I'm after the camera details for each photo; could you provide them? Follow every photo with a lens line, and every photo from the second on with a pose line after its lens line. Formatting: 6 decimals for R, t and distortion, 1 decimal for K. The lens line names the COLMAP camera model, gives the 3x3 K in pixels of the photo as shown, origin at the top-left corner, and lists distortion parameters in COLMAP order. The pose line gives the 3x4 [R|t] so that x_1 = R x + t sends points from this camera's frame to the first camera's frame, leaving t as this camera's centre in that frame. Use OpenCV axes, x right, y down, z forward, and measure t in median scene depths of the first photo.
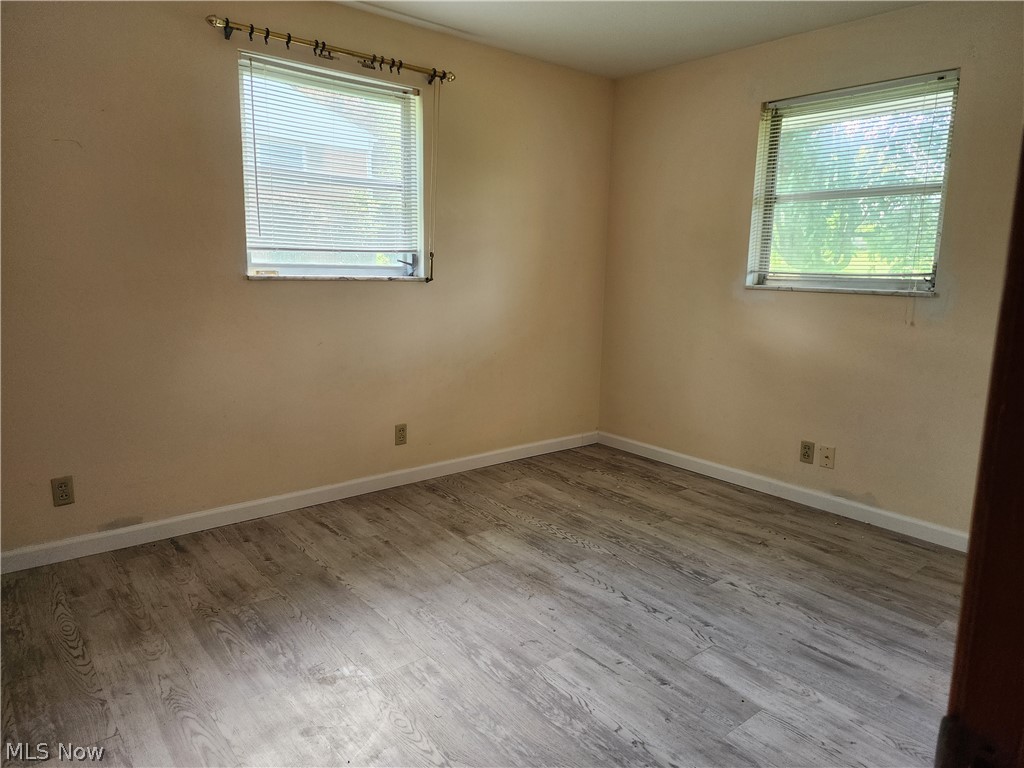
lens RADIAL K [[690.9, 0, 510.2], [0, 690.9, 386.7], [0, 0, 1]] dist [0.070784, -0.052240]
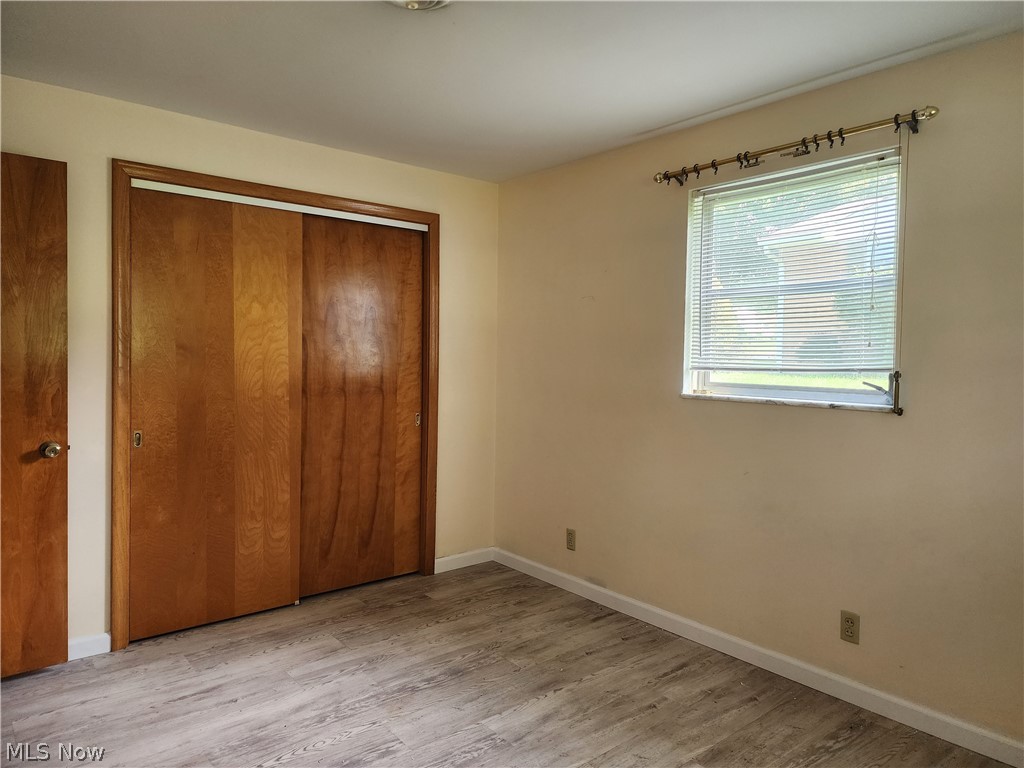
lens RADIAL K [[690.9, 0, 507.9], [0, 690.9, 376.8], [0, 0, 1]] dist [0.070784, -0.052240]
pose [[-0.020825, 0.014169, -0.999683, 0.660845], [-0.181761, 0.983183, 0.017721, -0.153243], [0.983122, 0.182072, -0.017899, 0.744775]]
